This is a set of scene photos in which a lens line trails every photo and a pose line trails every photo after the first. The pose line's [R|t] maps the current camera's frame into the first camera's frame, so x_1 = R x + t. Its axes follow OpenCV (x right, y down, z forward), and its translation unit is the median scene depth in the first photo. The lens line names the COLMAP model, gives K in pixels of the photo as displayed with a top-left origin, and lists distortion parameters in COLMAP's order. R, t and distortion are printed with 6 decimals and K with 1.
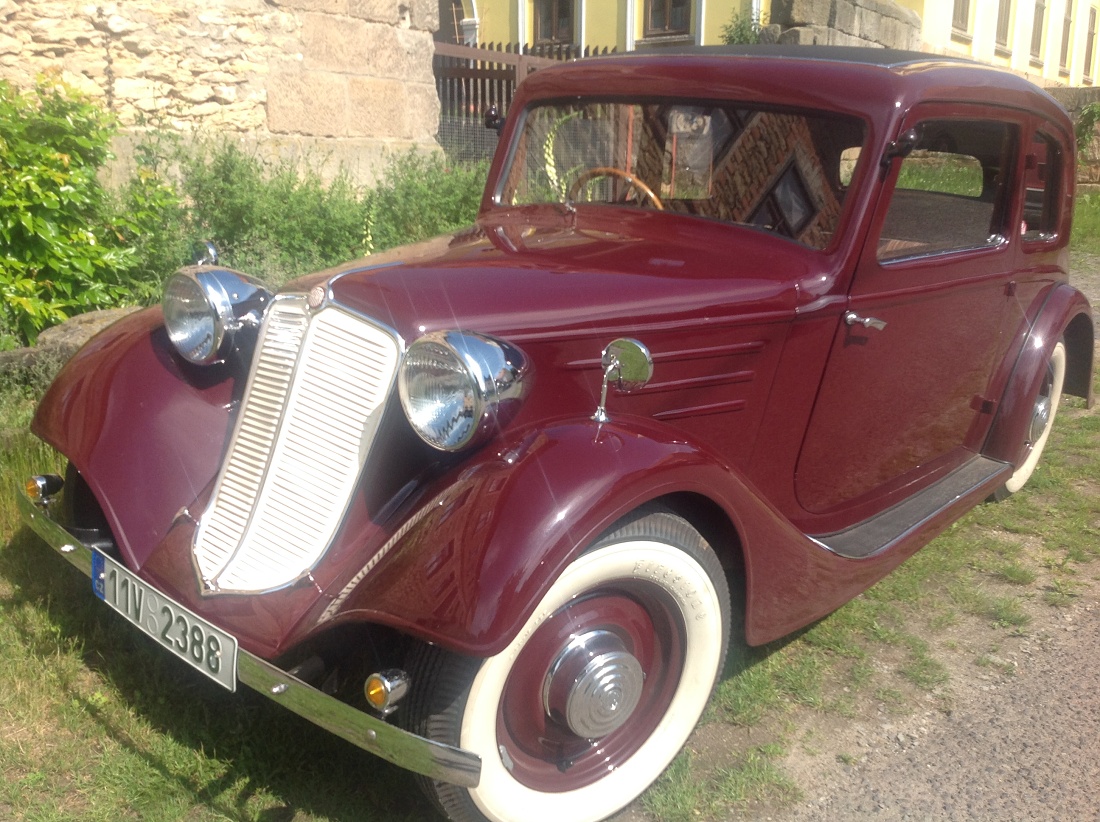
lens RADIAL K [[1054.6, 0, 540.4], [0, 1054.6, 414.1], [0, 0, 1]] dist [0.131781, -0.321857]
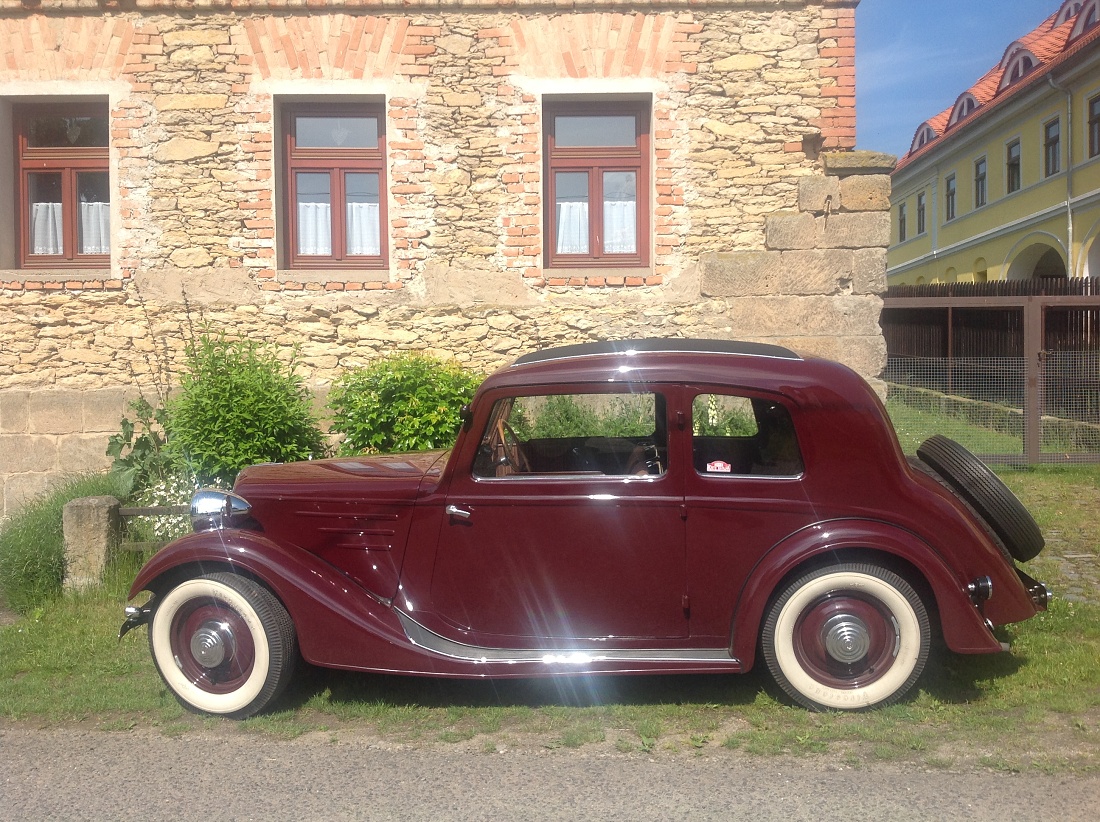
lens RADIAL K [[1054.6, 0, 540.4], [0, 1054.6, 414.1], [0, 0, 1]] dist [0.131781, -0.321857]
pose [[0.568441, 0.001772, -0.822722, 0.813608], [-0.166287, 0.979607, -0.112782, -0.032159], [0.805744, 0.200918, 0.557143, 0.061870]]
